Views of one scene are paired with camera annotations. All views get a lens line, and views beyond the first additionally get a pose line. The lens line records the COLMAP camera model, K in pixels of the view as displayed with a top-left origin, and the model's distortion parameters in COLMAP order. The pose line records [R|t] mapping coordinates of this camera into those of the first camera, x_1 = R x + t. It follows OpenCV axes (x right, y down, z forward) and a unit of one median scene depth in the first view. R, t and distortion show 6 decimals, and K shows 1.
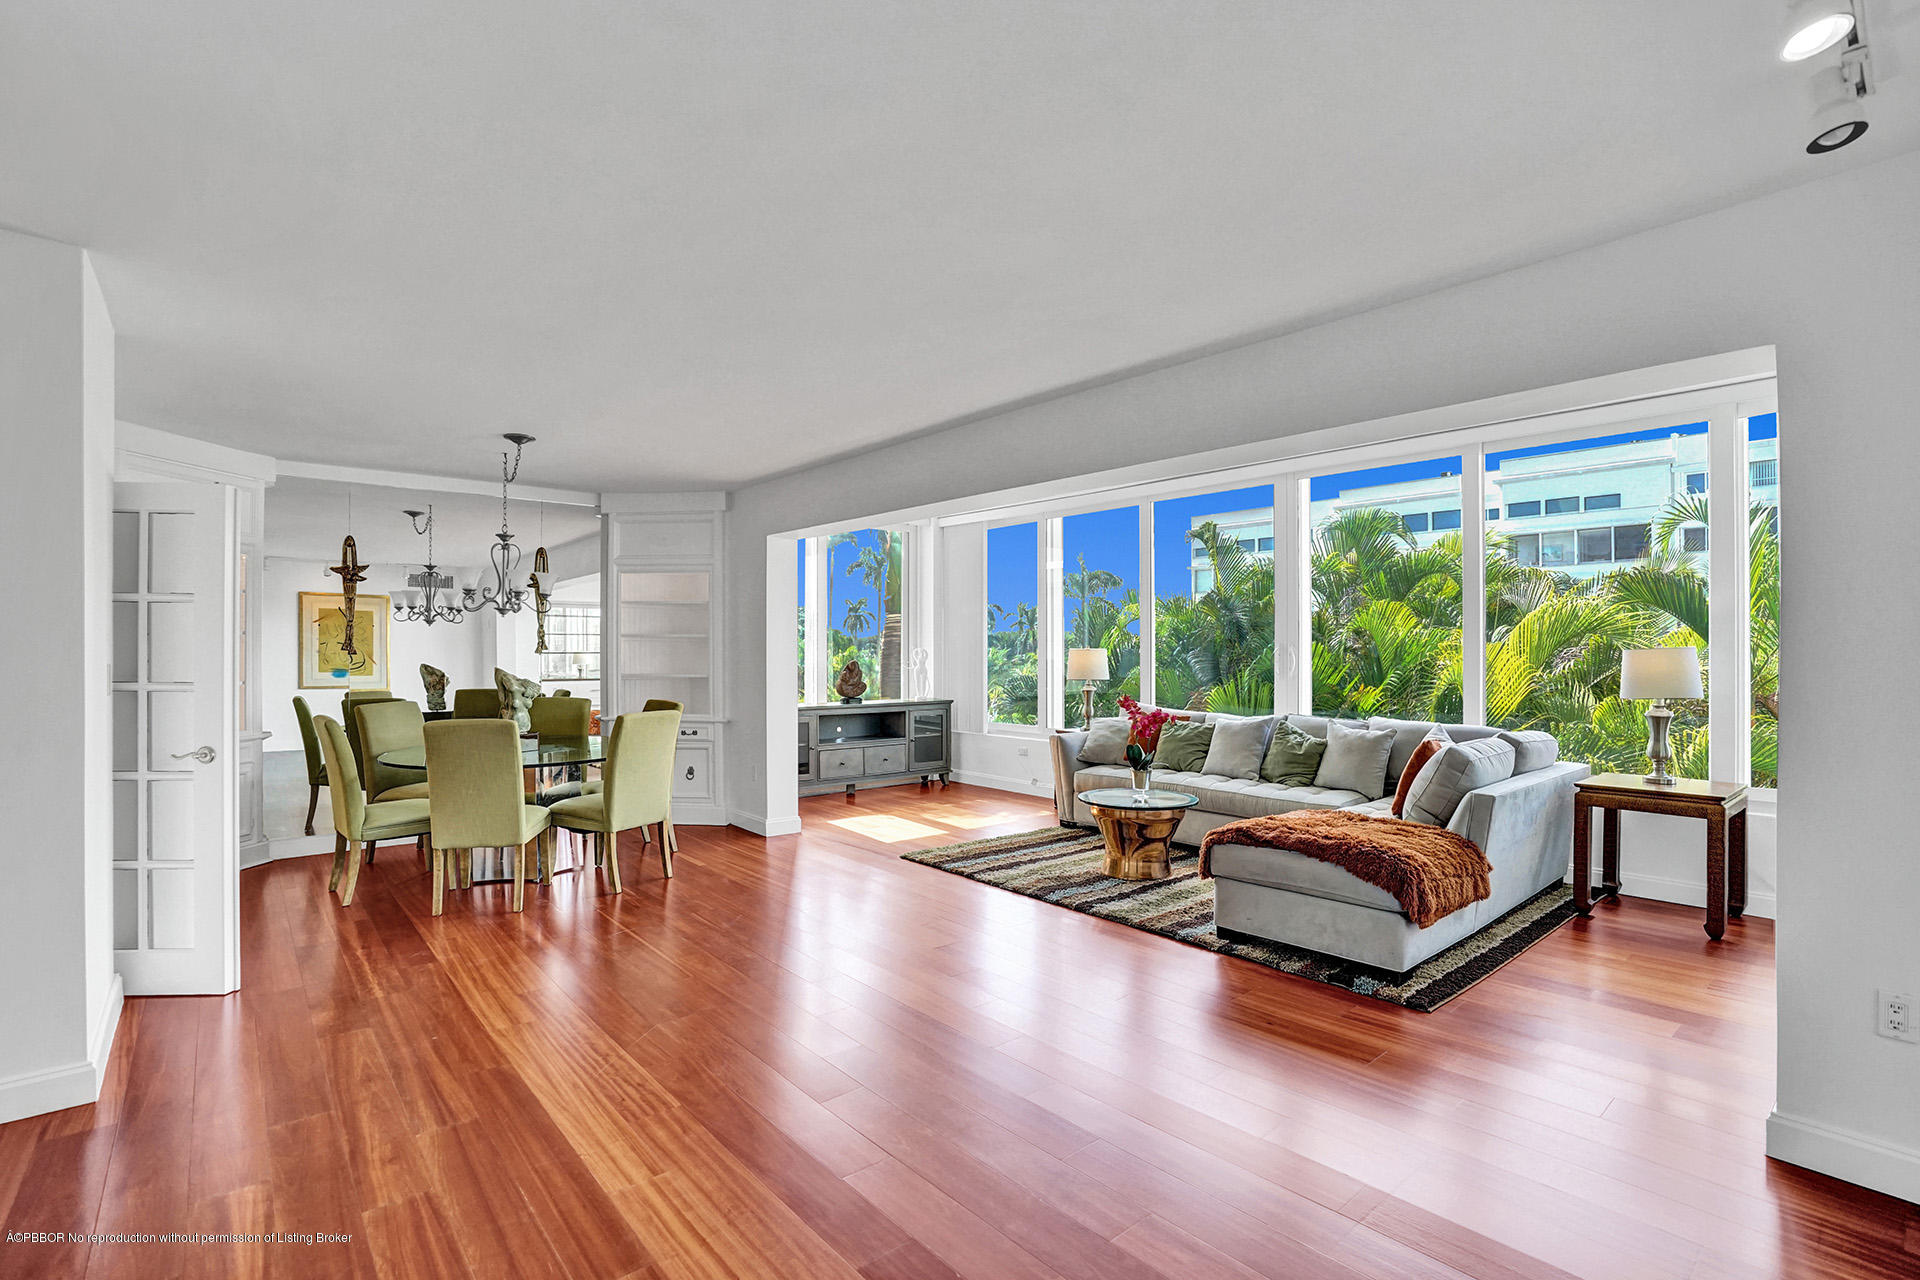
lens RADIAL K [[891.9, 0, 976.3], [0, 891.9, 632.9], [0, 0, 1]] dist [-0.060881, 0.023644]
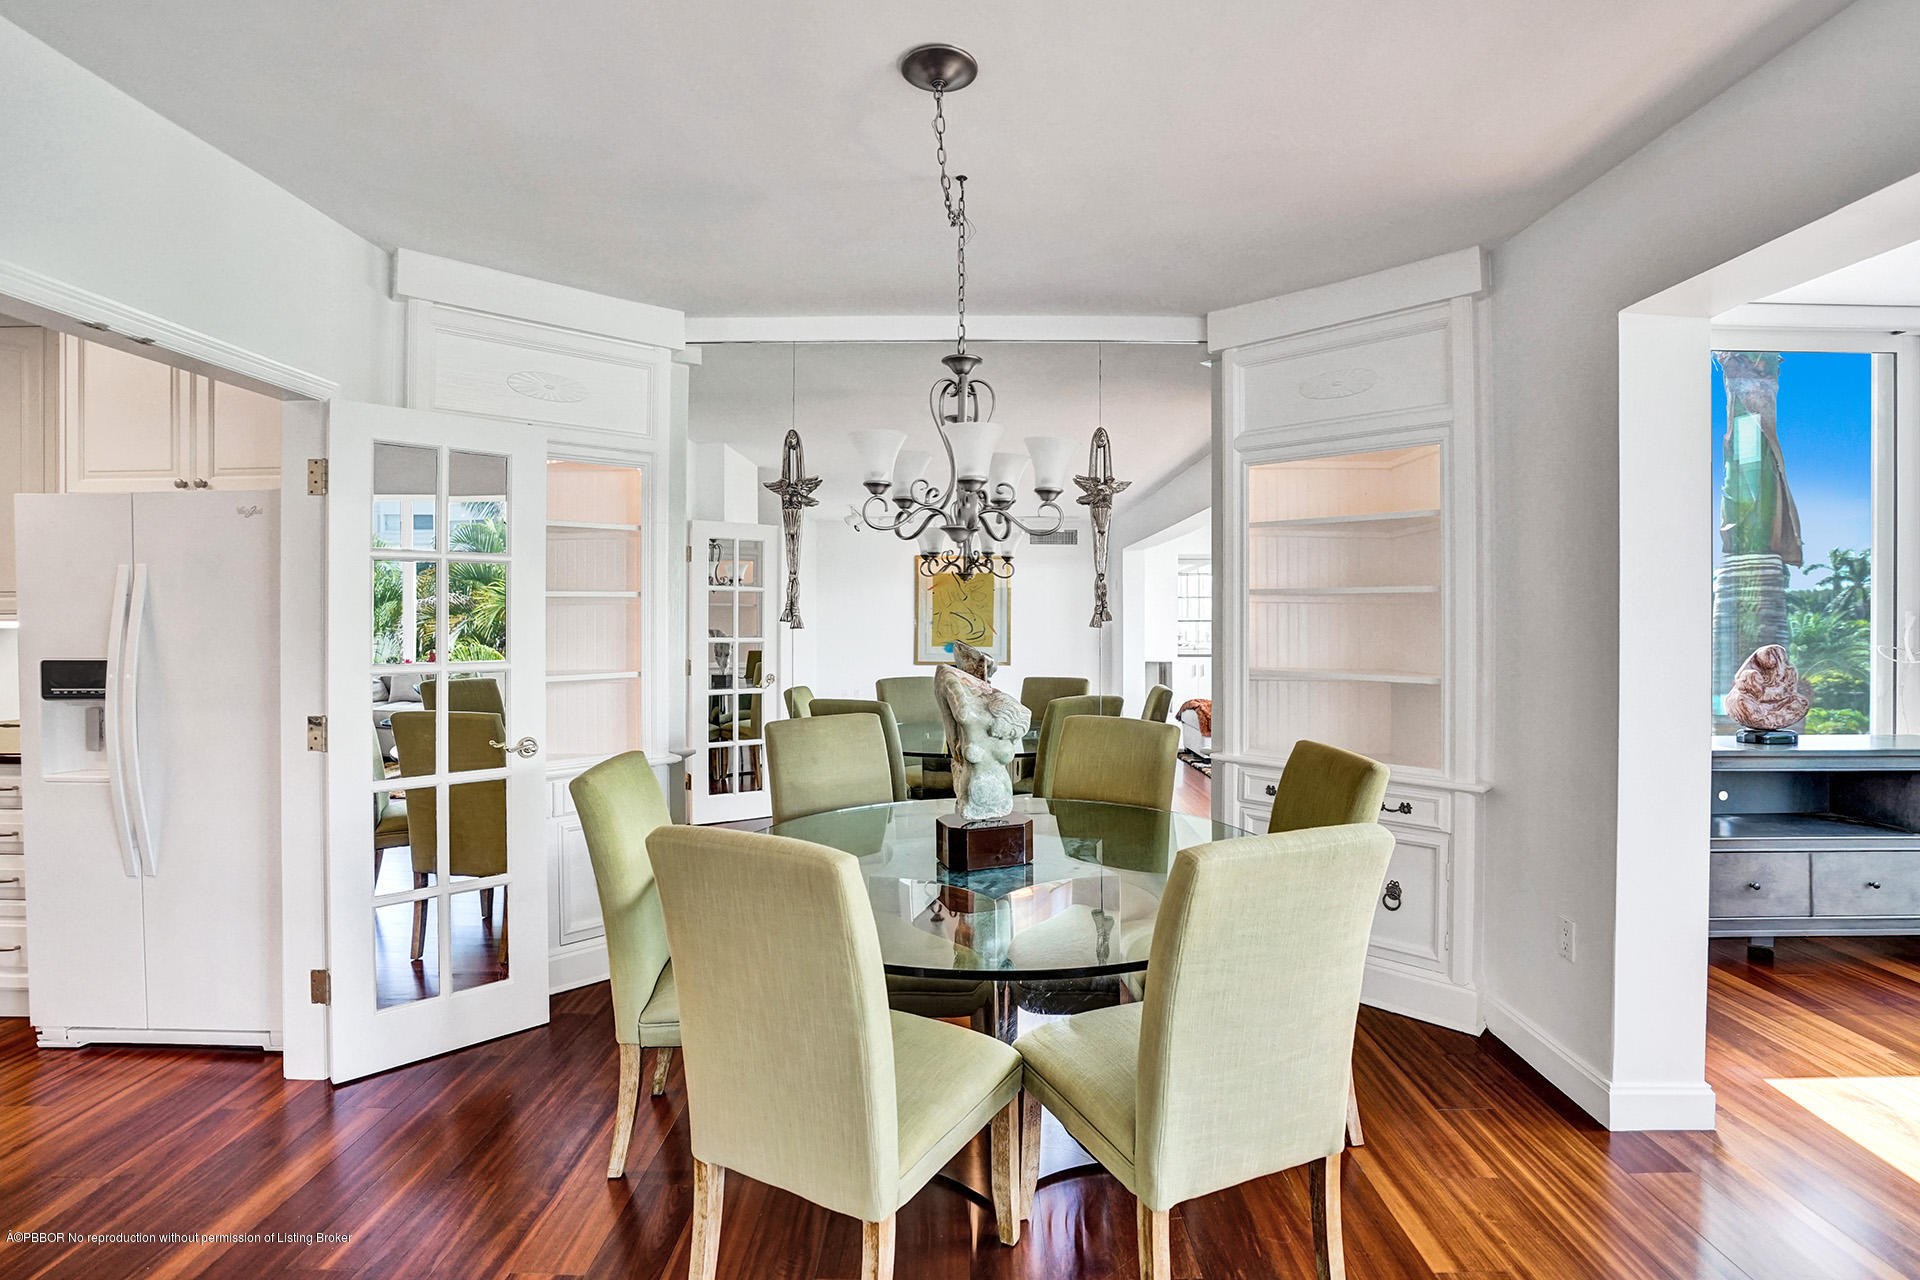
lens RADIAL K [[923.8, 0, 966.9], [0, 923.8, 631.5], [0, 0, 1]] dist [-0.064632, 0.027826]
pose [[0.750026, 0.011696, -0.661305, -0.184603], [0.012282, 0.999425, 0.031605, 0.006768], [0.661294, -0.031826, 0.749451, 0.521393]]
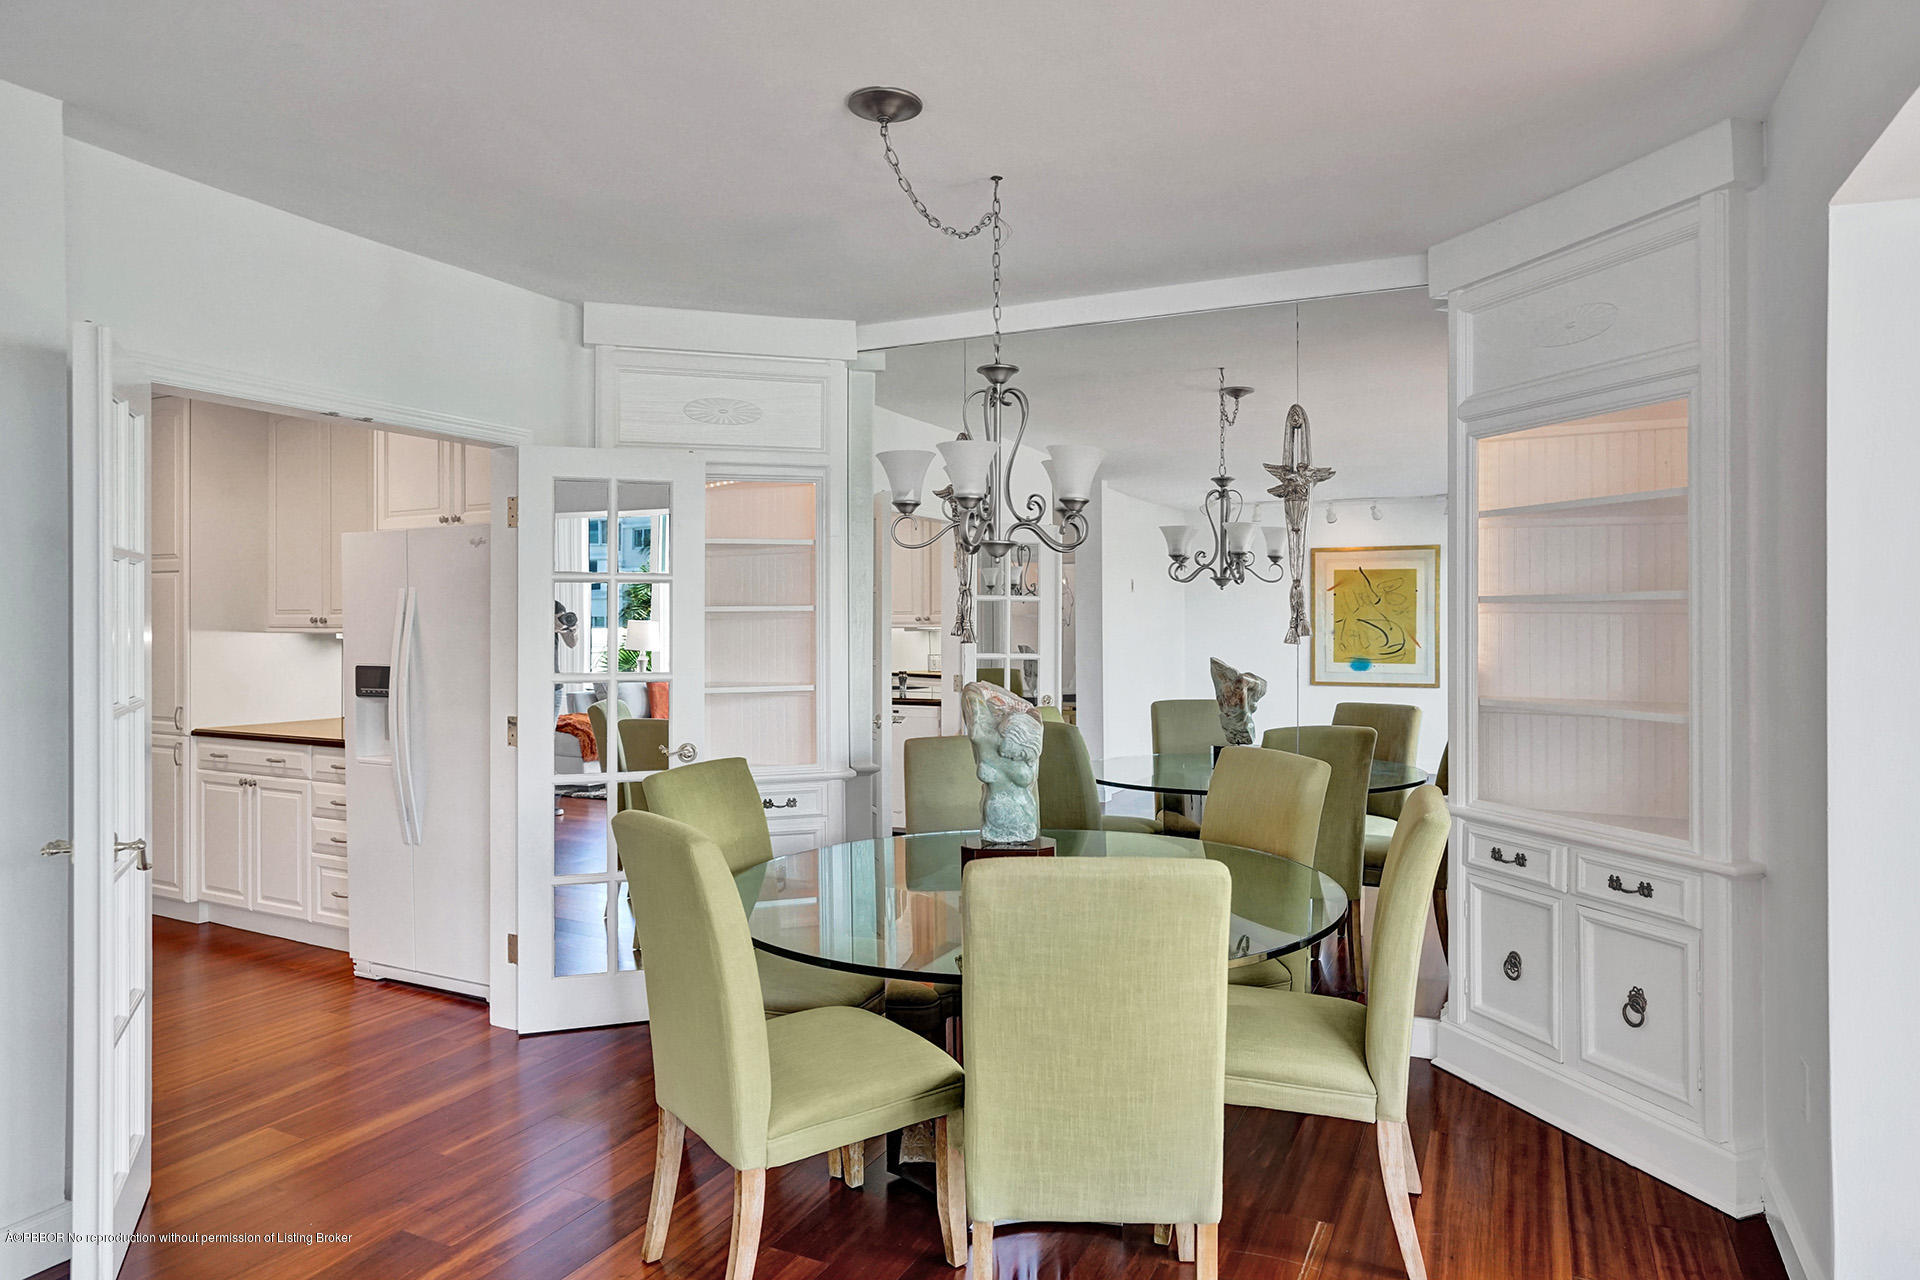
lens RADIAL K [[1166.0, 0, 960.0], [0, 1166.0, 640.0], [0, 0, 1]] dist [-0.004587, -0.000153]
pose [[0.391596, 0.014124, -0.920029, -0.019639], [0.019633, 0.999526, 0.023701, 0.003930], [0.919928, -0.027345, 0.391133, 0.604966]]
